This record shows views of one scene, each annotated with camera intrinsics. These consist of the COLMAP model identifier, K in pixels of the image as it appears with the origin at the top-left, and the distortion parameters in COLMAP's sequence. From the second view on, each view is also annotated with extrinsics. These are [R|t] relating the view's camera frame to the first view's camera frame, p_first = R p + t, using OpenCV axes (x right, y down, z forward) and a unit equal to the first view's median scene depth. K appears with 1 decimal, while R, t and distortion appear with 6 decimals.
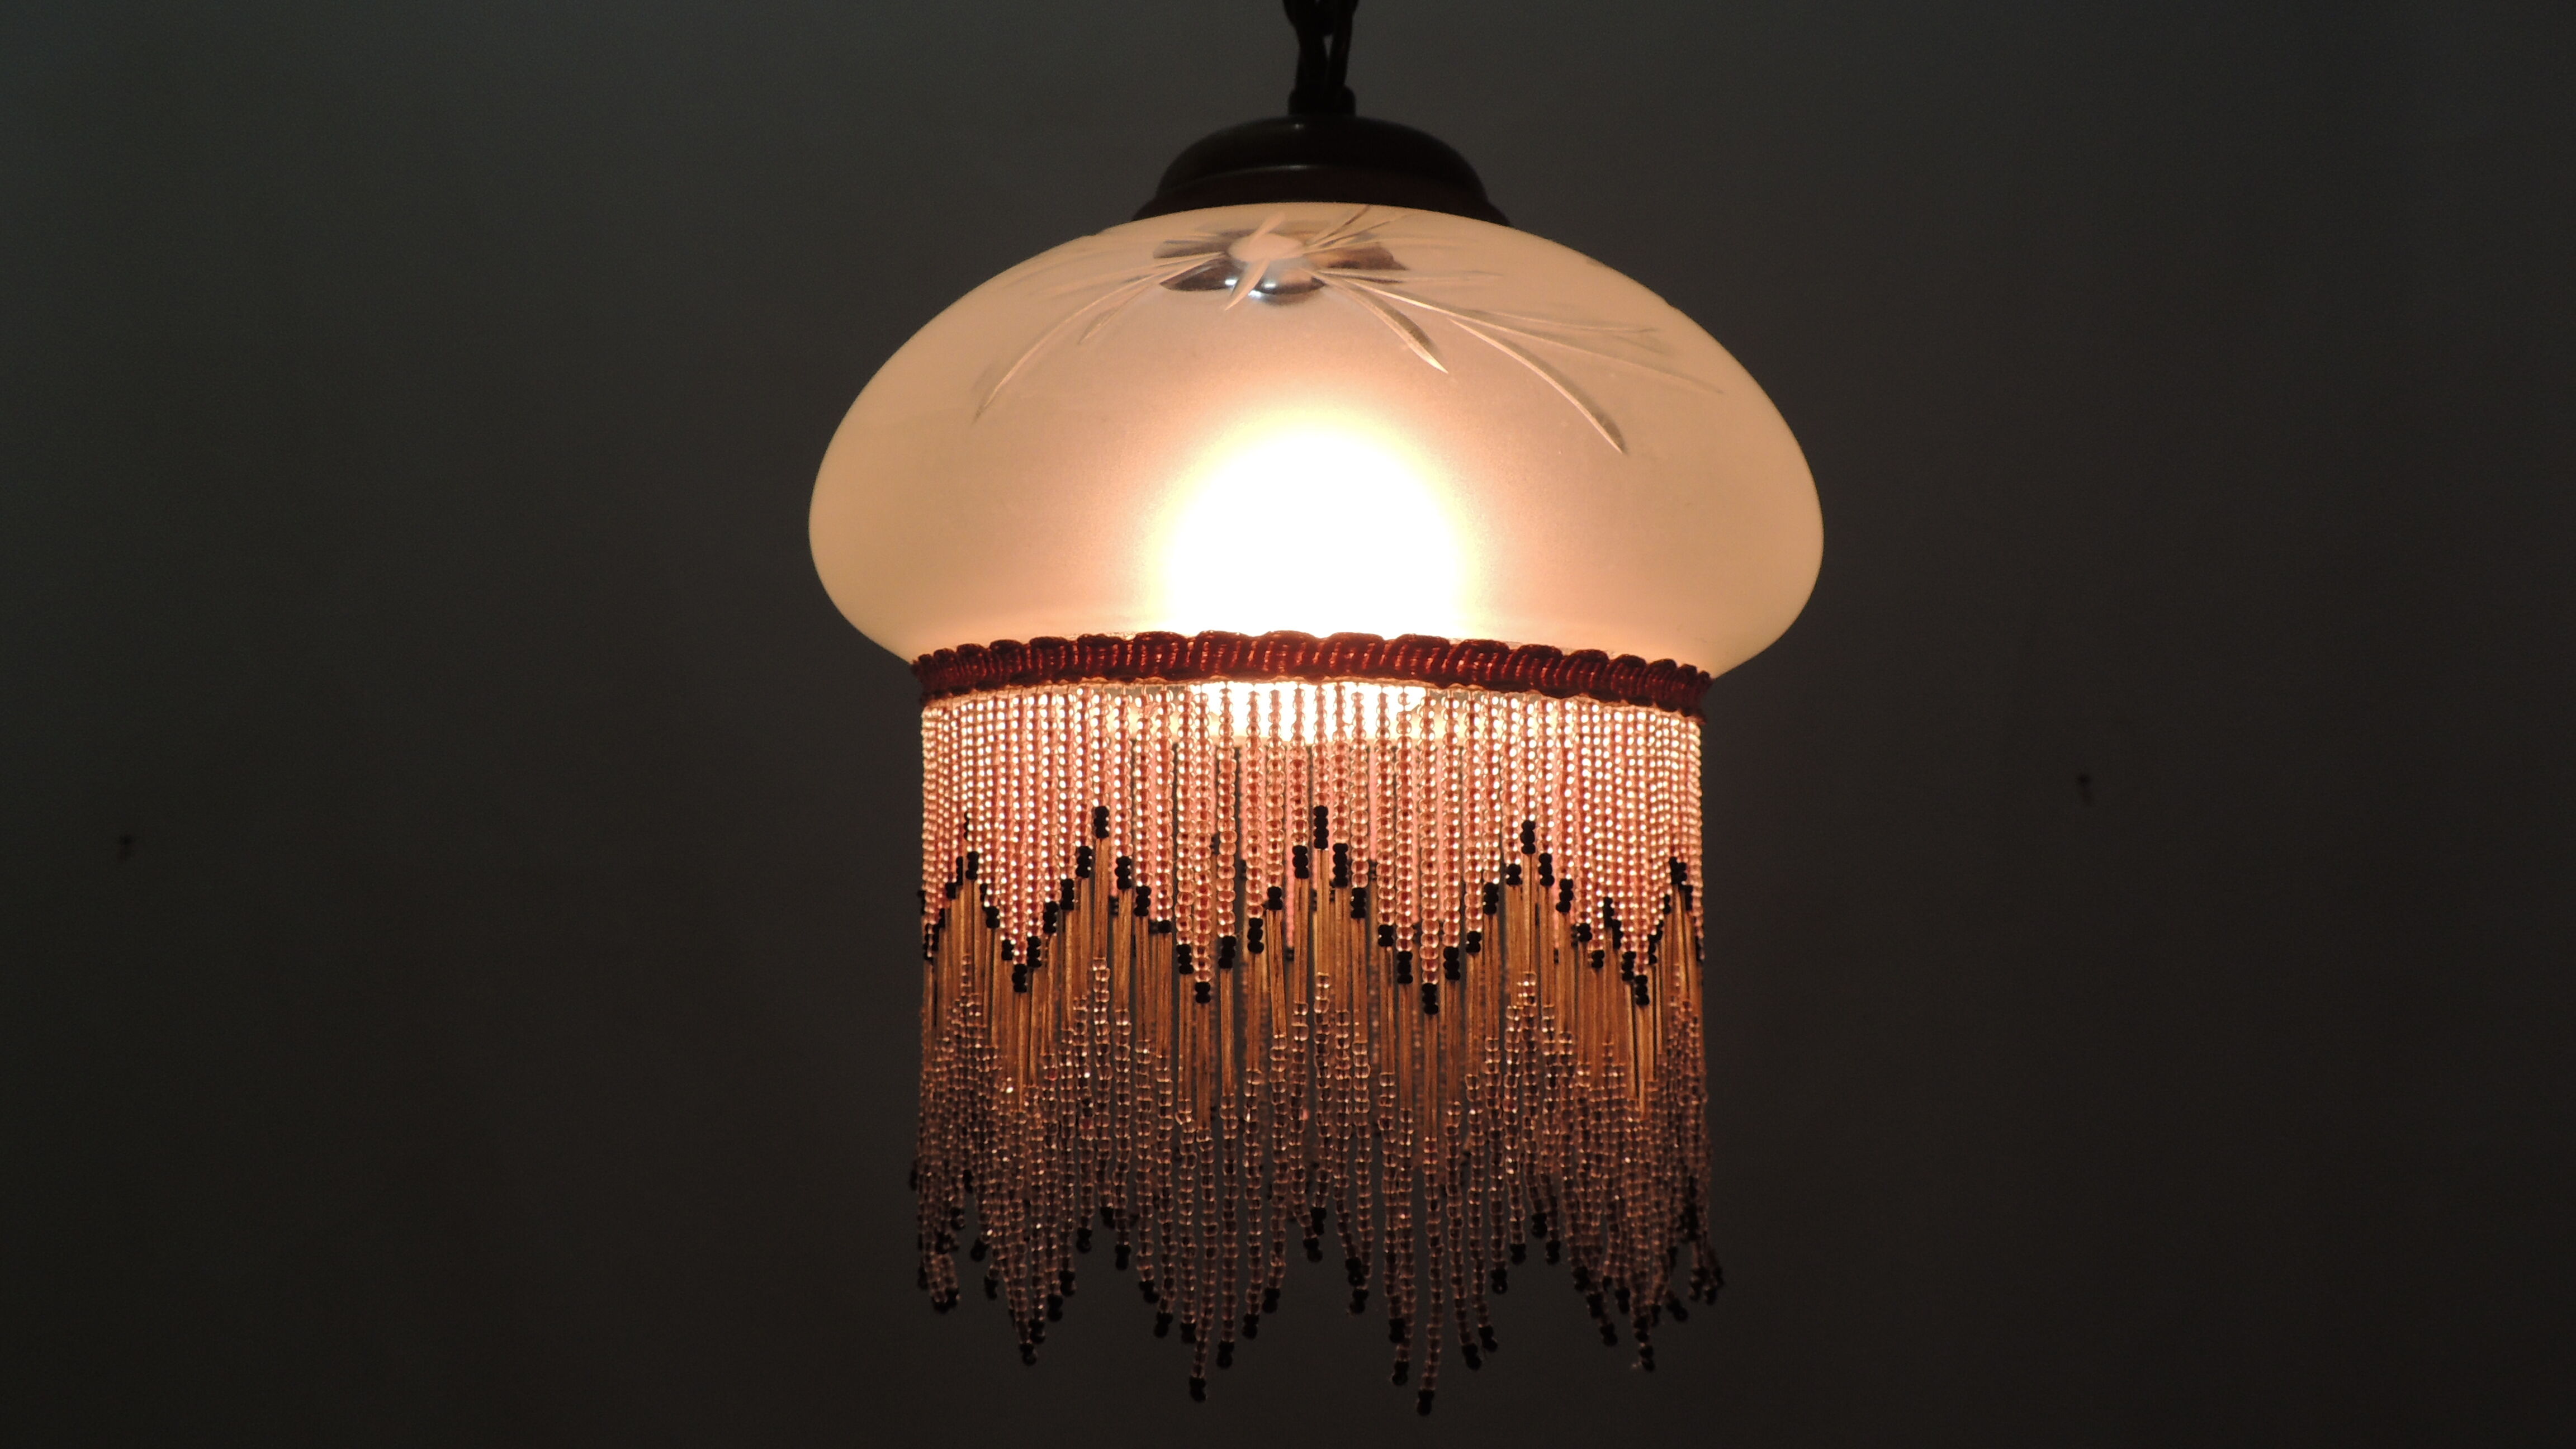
lens RADIAL K [[1814.5, 0, 1288.0], [0, 1814.5, 724.5], [0, 0, 1]] dist [-0.003846, -0.001370]
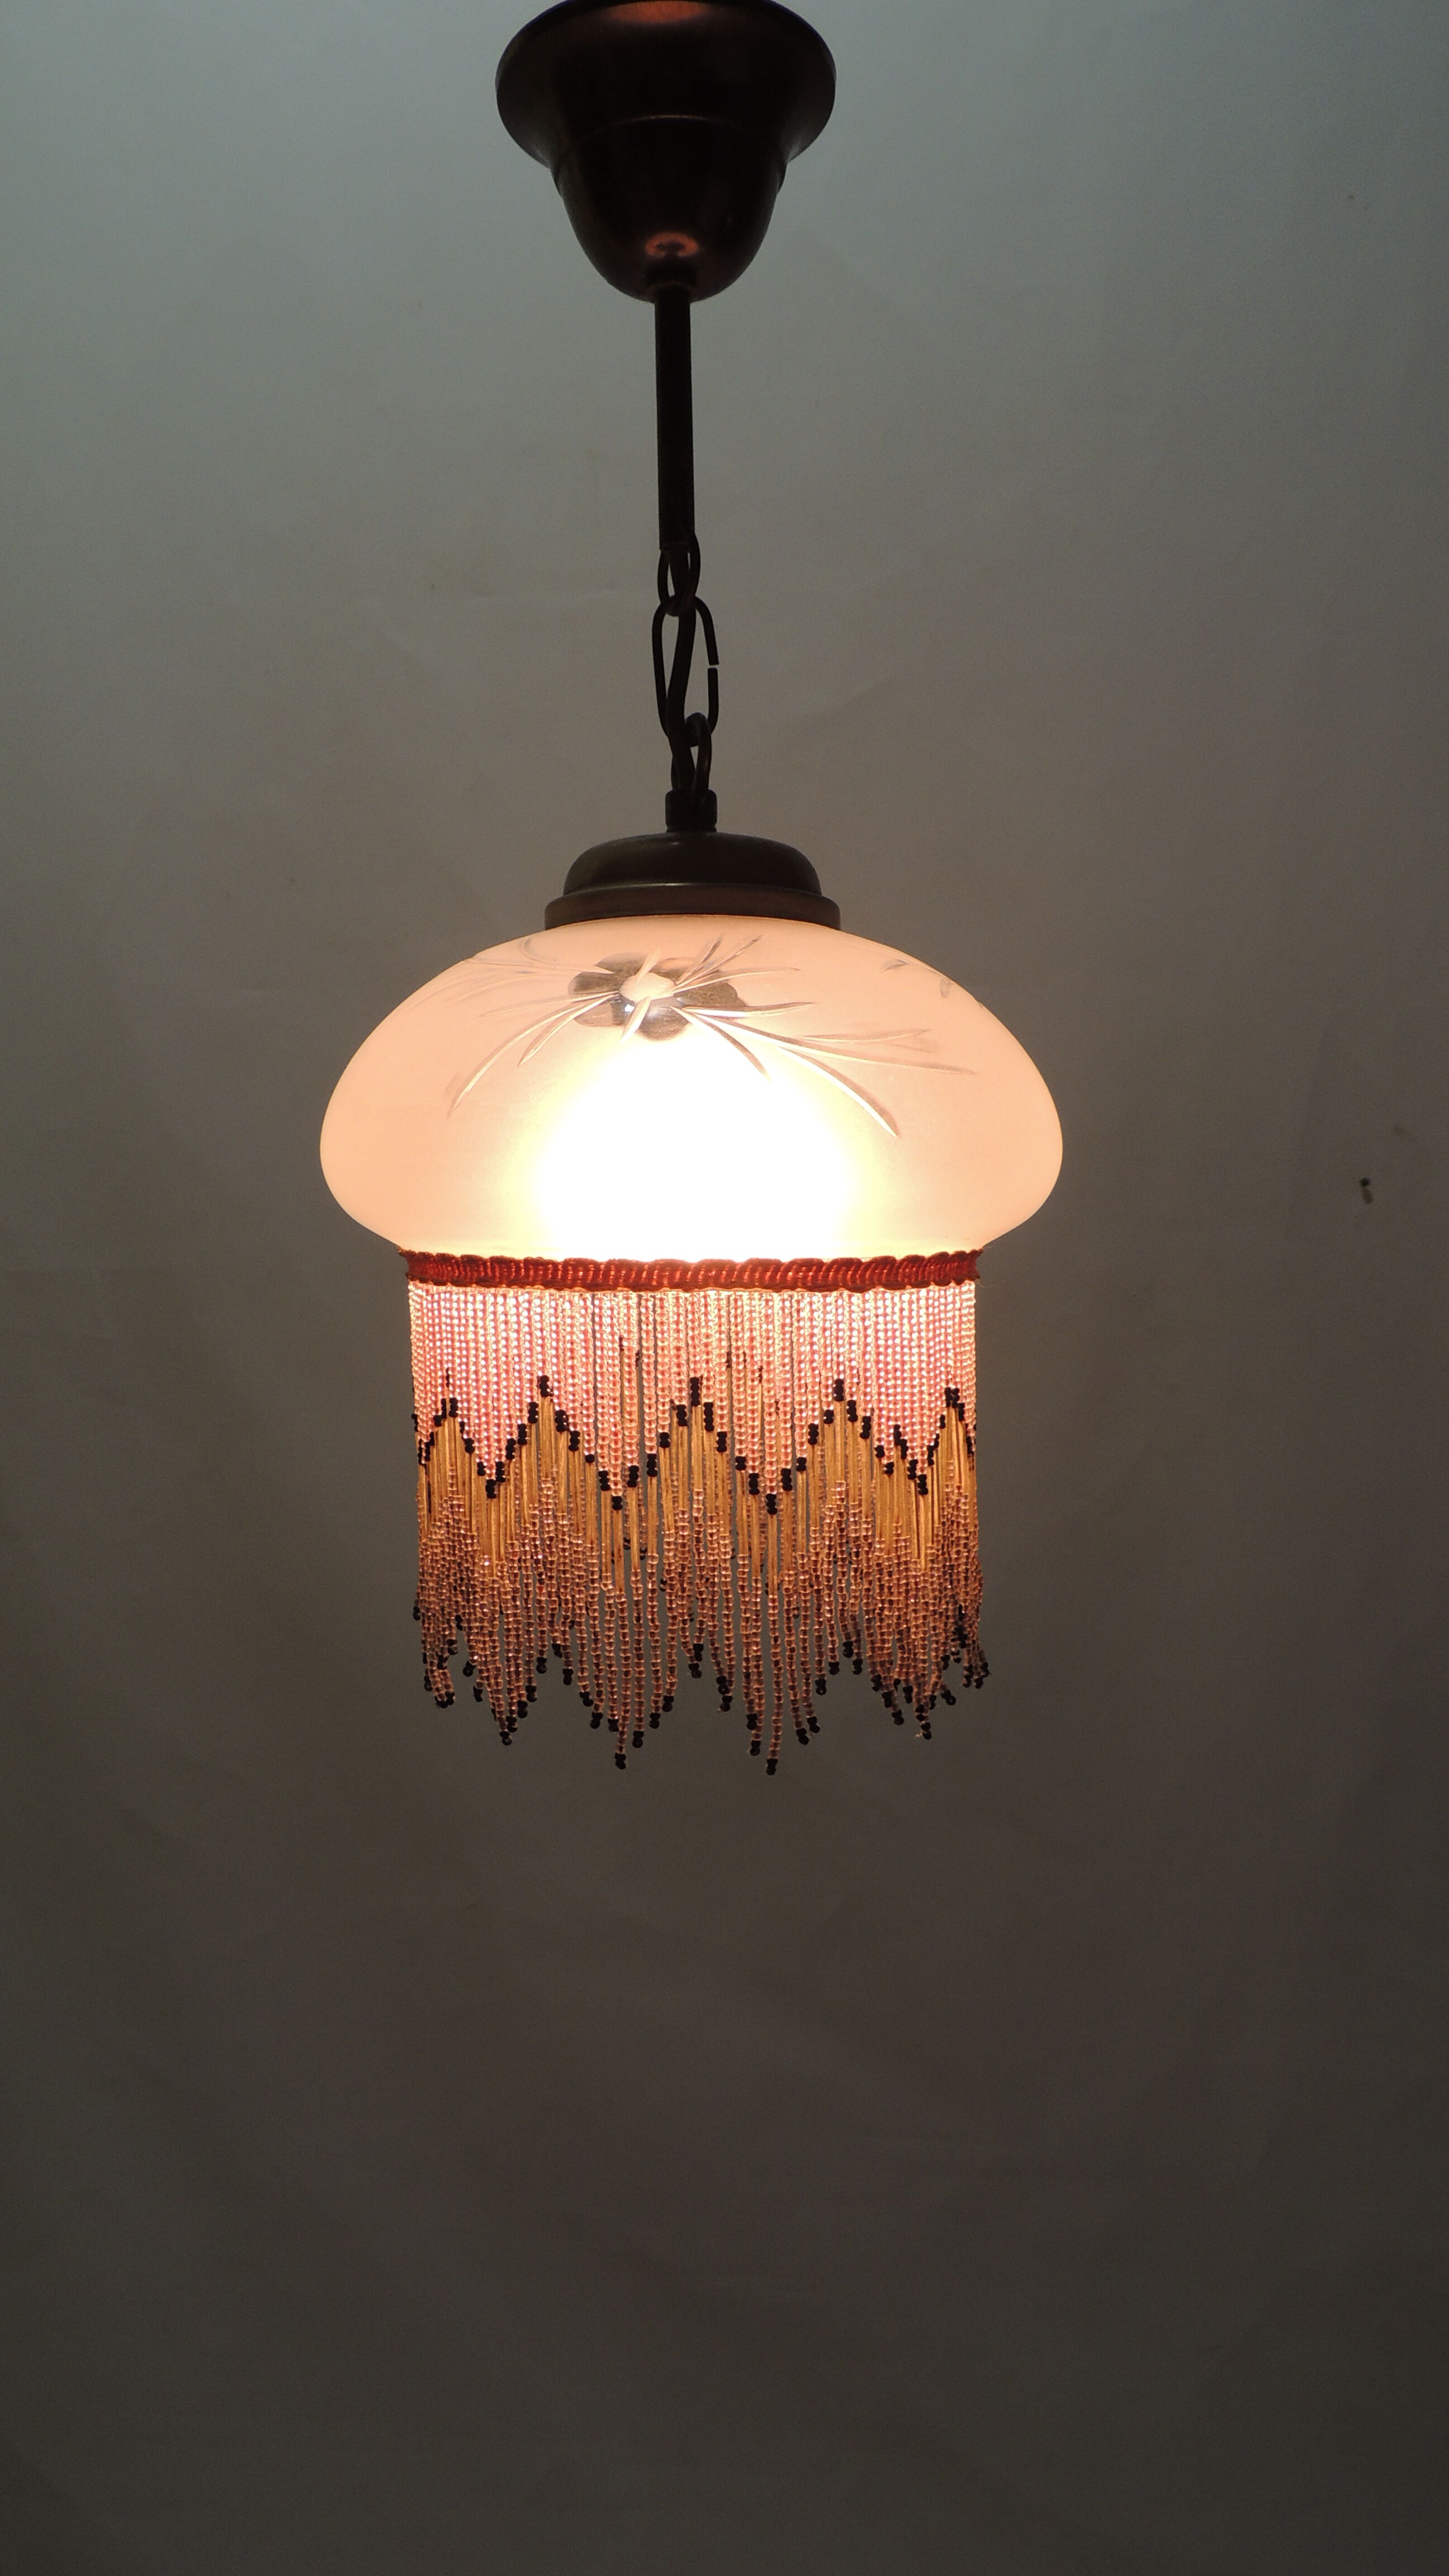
lens RADIAL K [[1814.5, 0, 724.5], [0, 1814.5, 1288.0], [0, 0, 1]] dist [-0.003846, -0.001370]
pose [[0.999773, -0.020017, 0.007234, 0.031817], [0.018835, 0.990353, 0.137279, -0.217863], [-0.009912, -0.137111, 0.990506, -0.420338]]
